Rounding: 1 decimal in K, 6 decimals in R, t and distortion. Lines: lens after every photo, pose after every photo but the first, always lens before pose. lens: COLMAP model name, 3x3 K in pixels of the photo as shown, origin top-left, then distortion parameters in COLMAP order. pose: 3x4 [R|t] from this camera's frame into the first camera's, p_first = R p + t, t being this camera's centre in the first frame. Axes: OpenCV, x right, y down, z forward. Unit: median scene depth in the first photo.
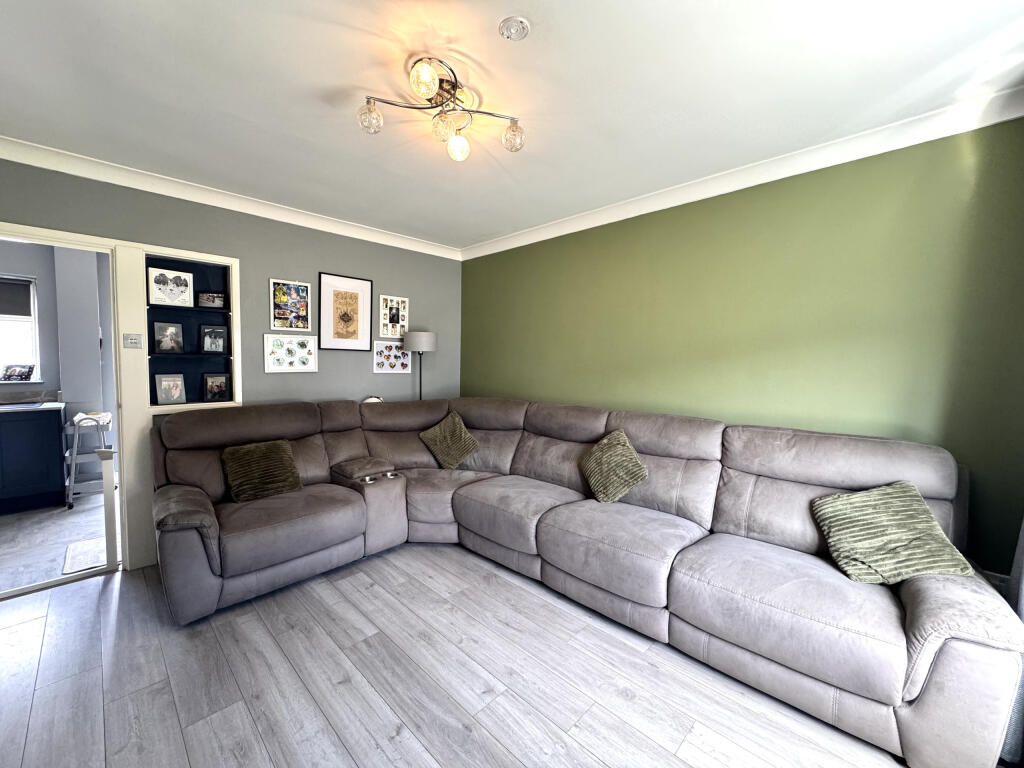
lens RADIAL K [[406.4, 0, 511.2], [0, 406.4, 380.2], [0, 0, 1]] dist [-0.005741, 0.000561]
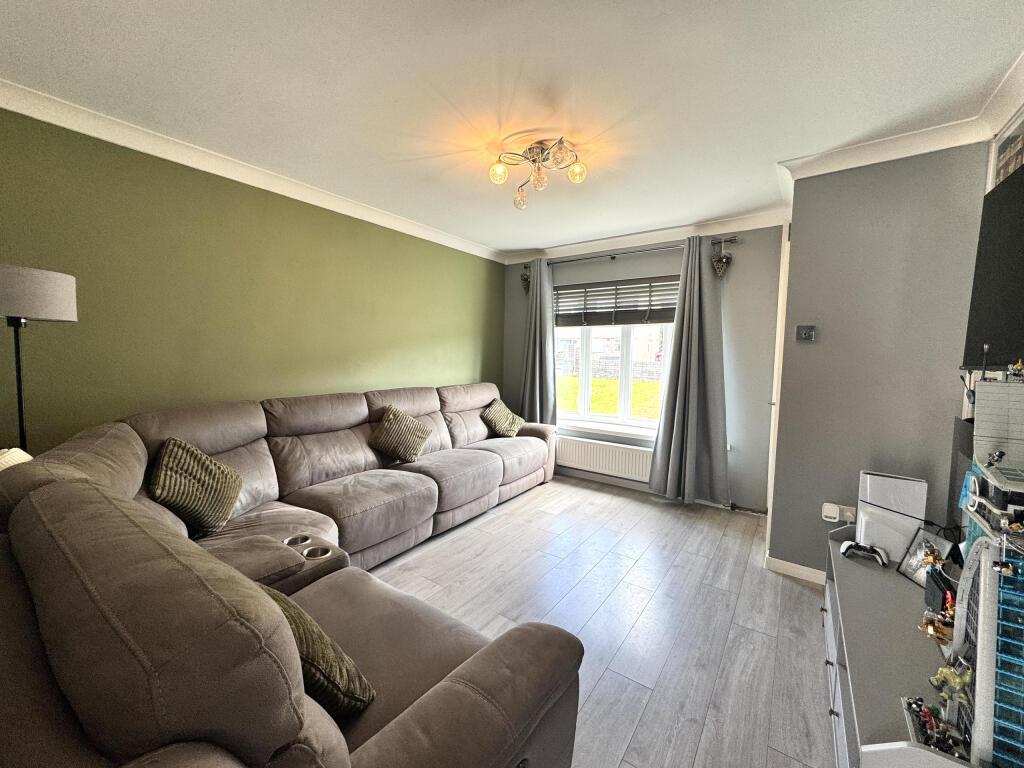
lens RADIAL K [[406.4, 0, 516.1], [0, 406.4, 381.9], [0, 0, 1]] dist [-0.005741, 0.000561]
pose [[-0.155832, -0.081444, 0.984420, -1.329416], [0.032441, 0.995635, 0.087507, -0.054111], [-0.987251, 0.045572, -0.152509, 1.121552]]
